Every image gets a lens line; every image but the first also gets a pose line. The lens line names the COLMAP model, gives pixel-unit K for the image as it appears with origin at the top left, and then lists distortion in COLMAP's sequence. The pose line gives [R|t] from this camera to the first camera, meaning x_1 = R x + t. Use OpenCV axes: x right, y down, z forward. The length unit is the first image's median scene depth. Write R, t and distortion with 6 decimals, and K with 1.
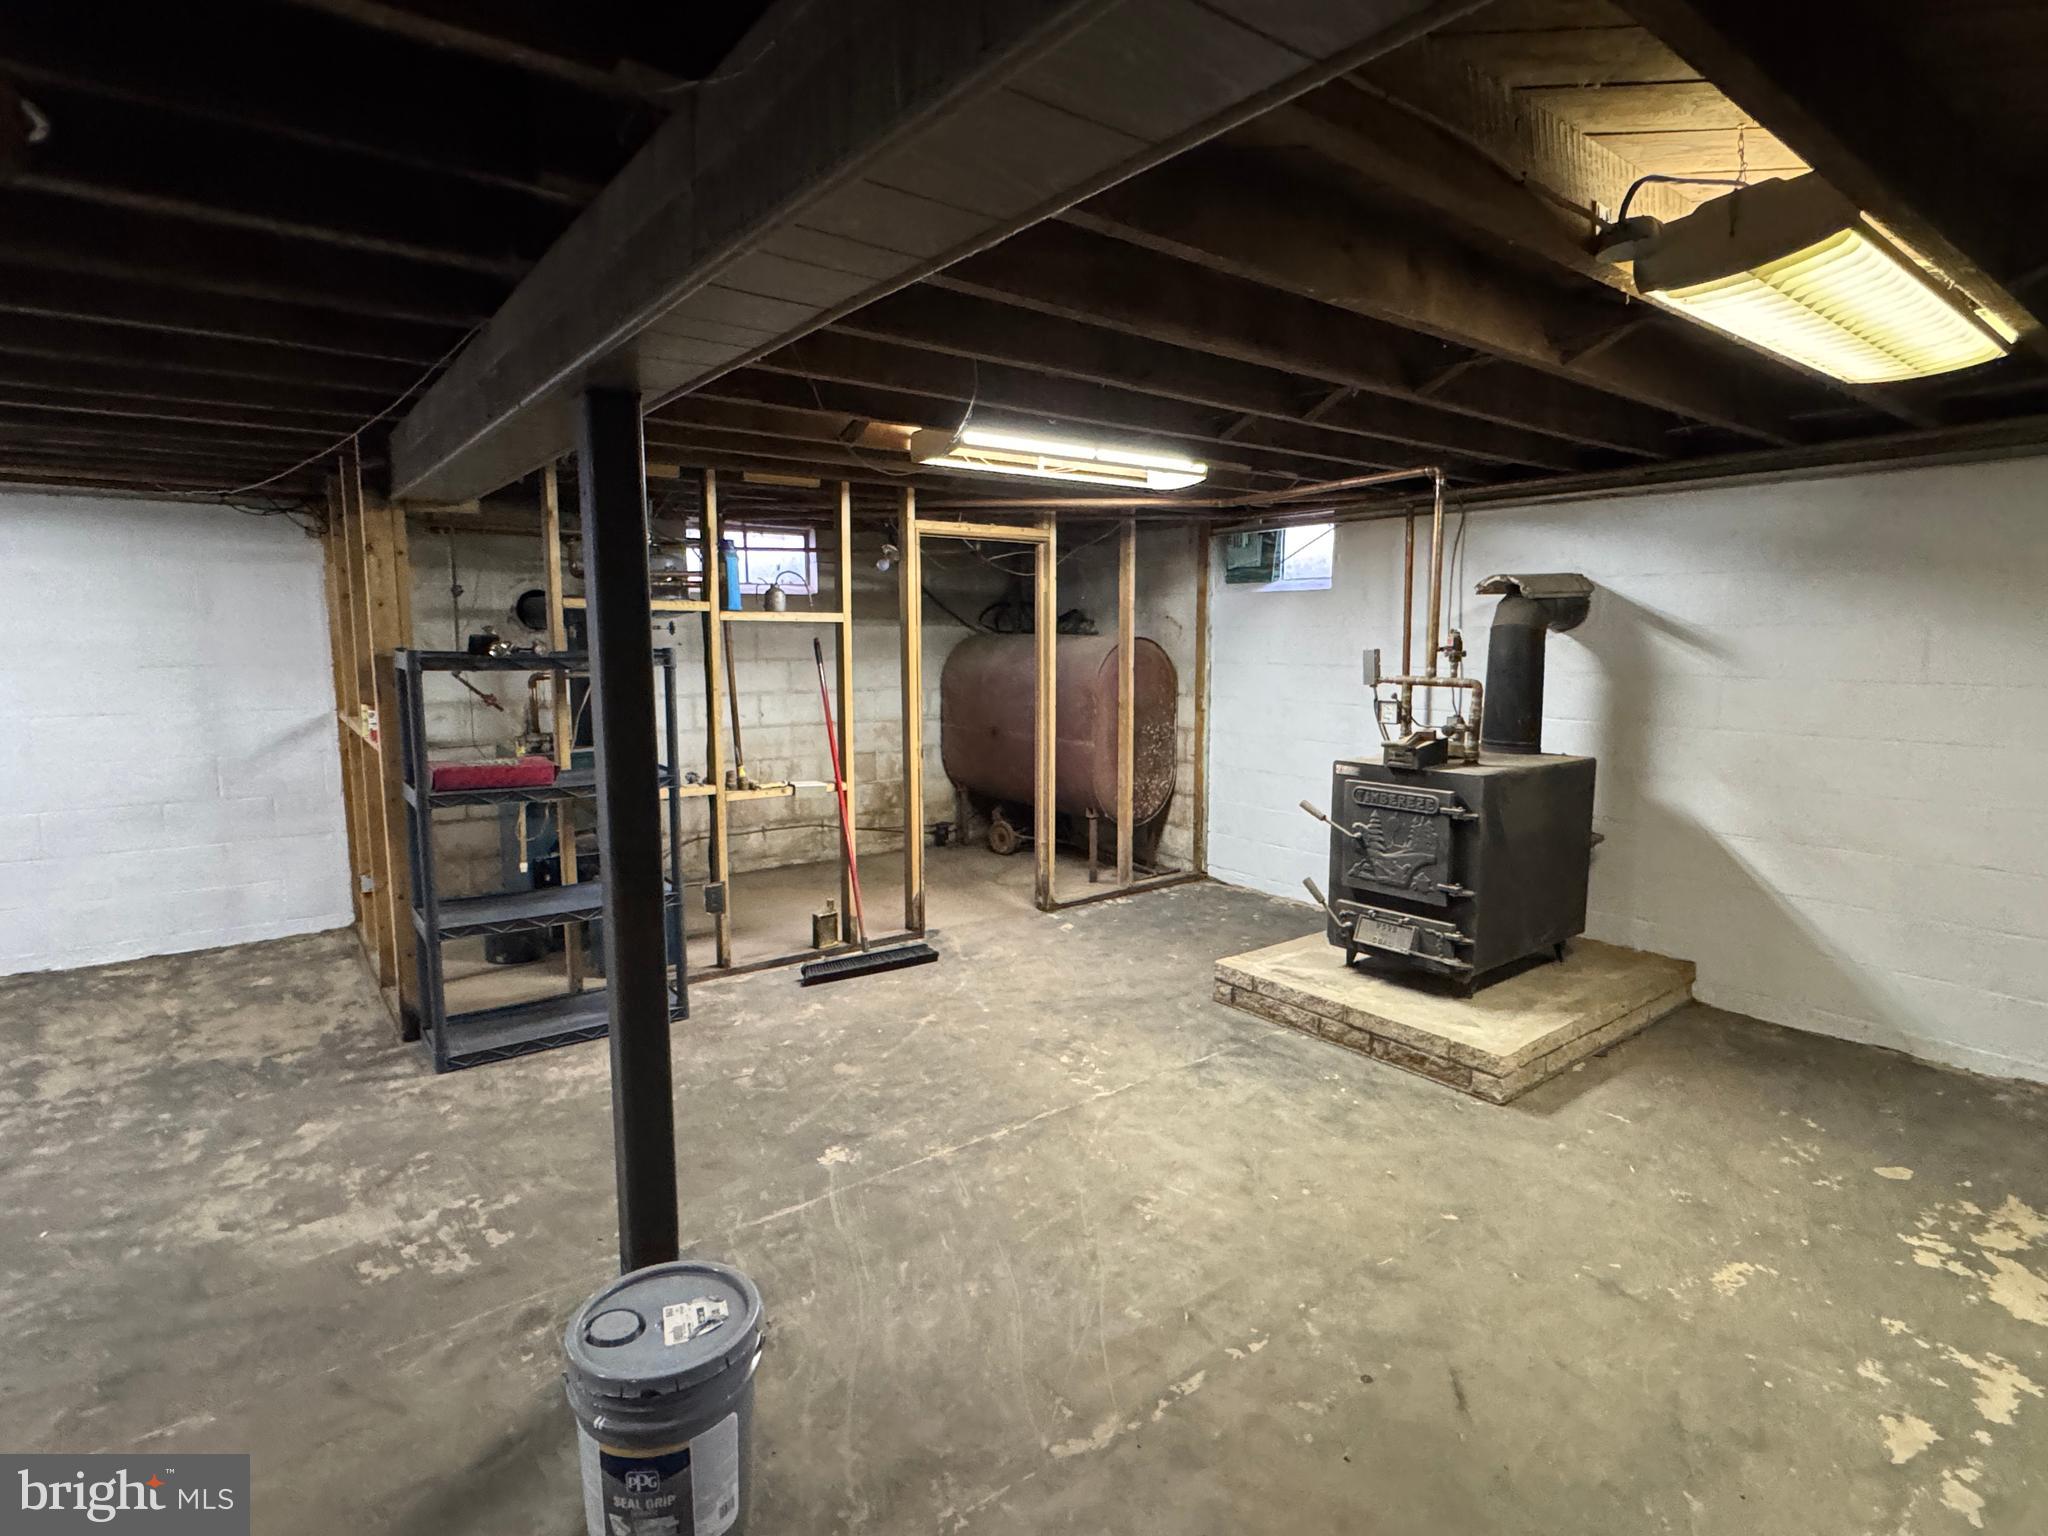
lens RADIAL K [[1056.7, 0, 1024.8], [0, 1056.7, 765.7], [0, 0, 1]] dist [-0.004130, 0.001191]
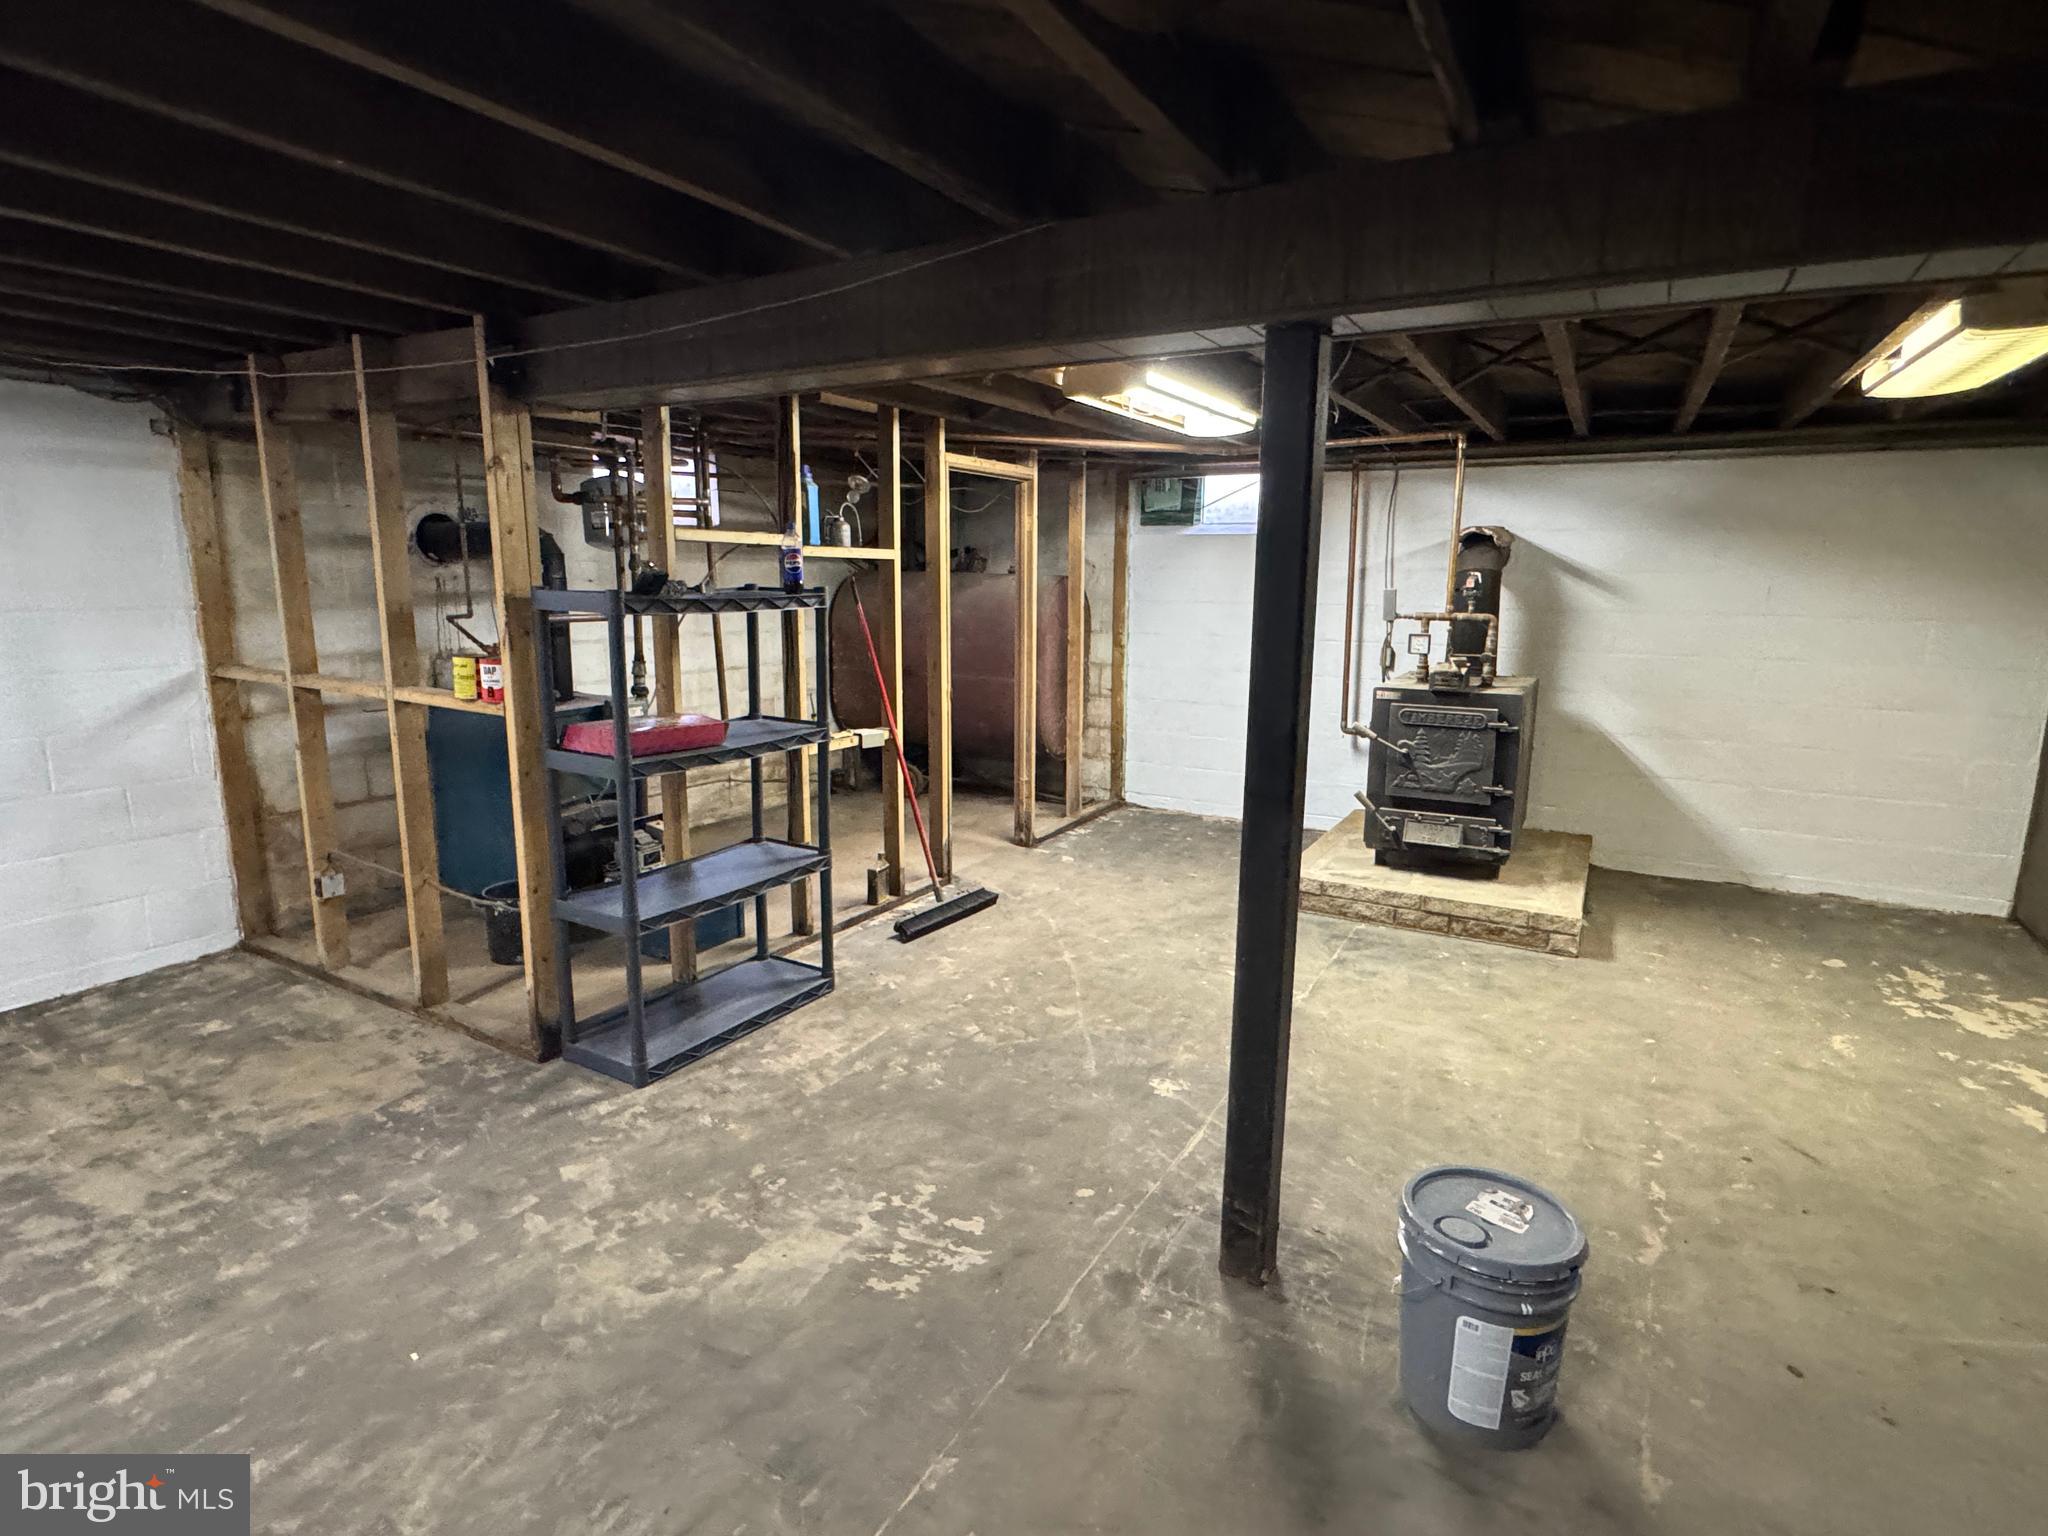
lens RADIAL K [[1056.7, 0, 1030.0], [0, 1056.7, 761.6], [0, 0, 1]] dist [-0.004130, 0.001191]
pose [[0.922100, -0.060973, 0.382116, -0.436752], [0.039760, 0.997210, 0.063175, -0.010461], [-0.384902, -0.043060, 0.921952, 0.075512]]
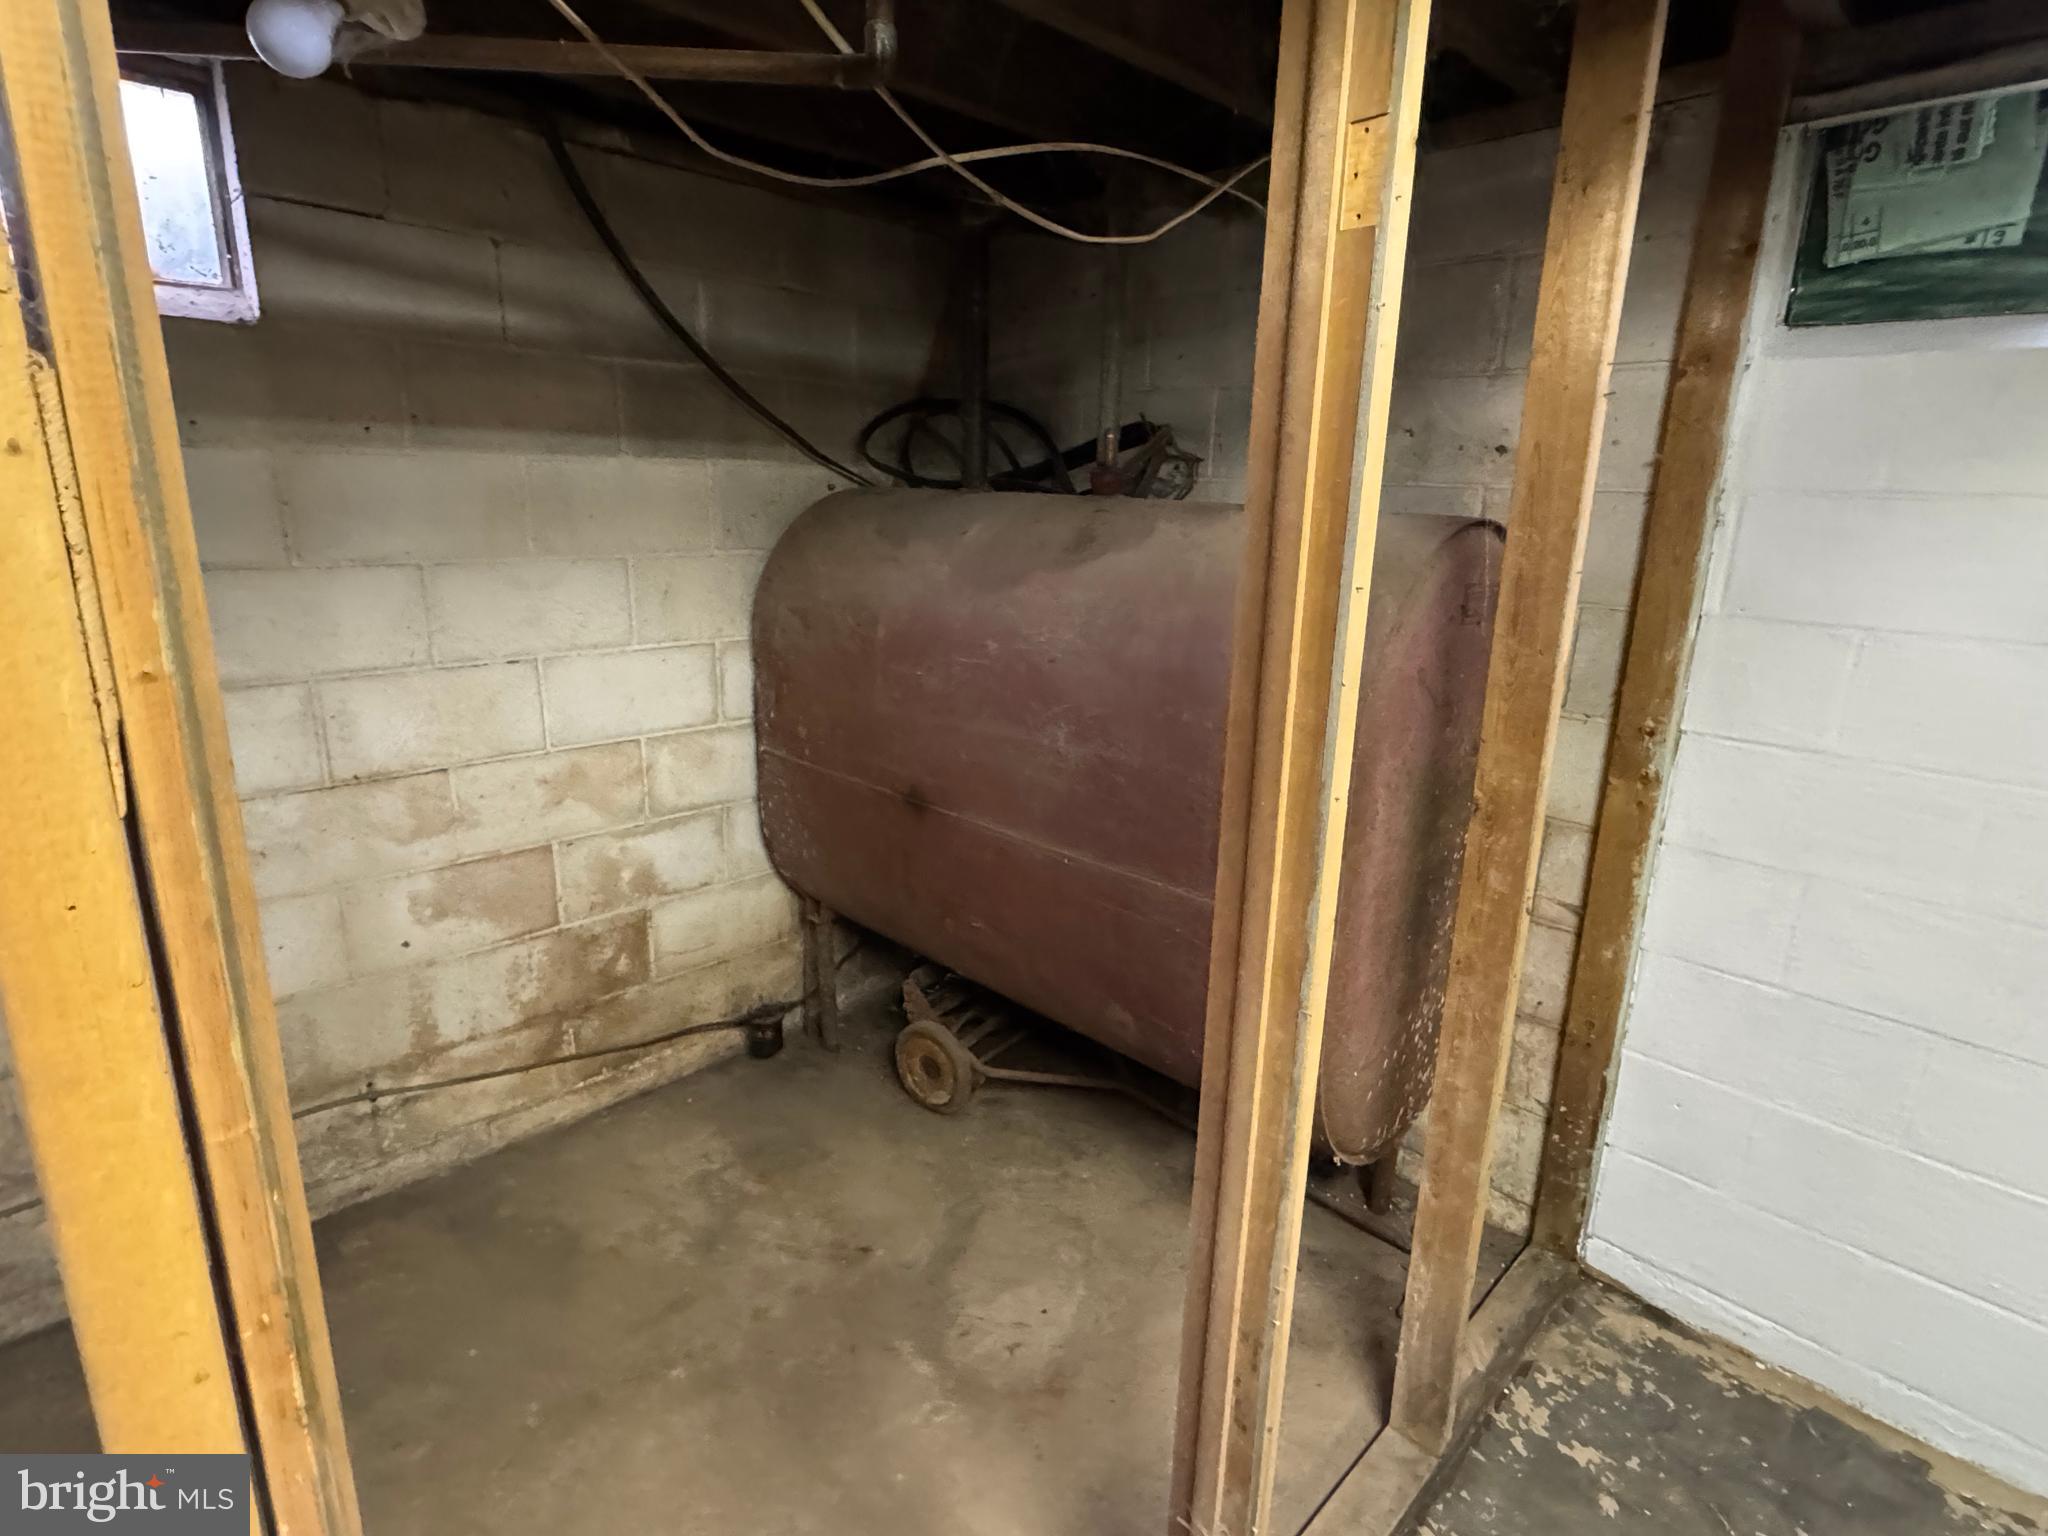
lens RADIAL K [[1056.7, 0, 1028.8], [0, 1056.7, 760.6], [0, 0, 1]] dist [-0.004130, 0.001191]
pose [[0.990747, -0.007033, 0.135542, -0.055676], [-0.010879, 0.991328, 0.130962, -0.125464], [-0.135288, -0.131225, 0.982078, 0.982481]]
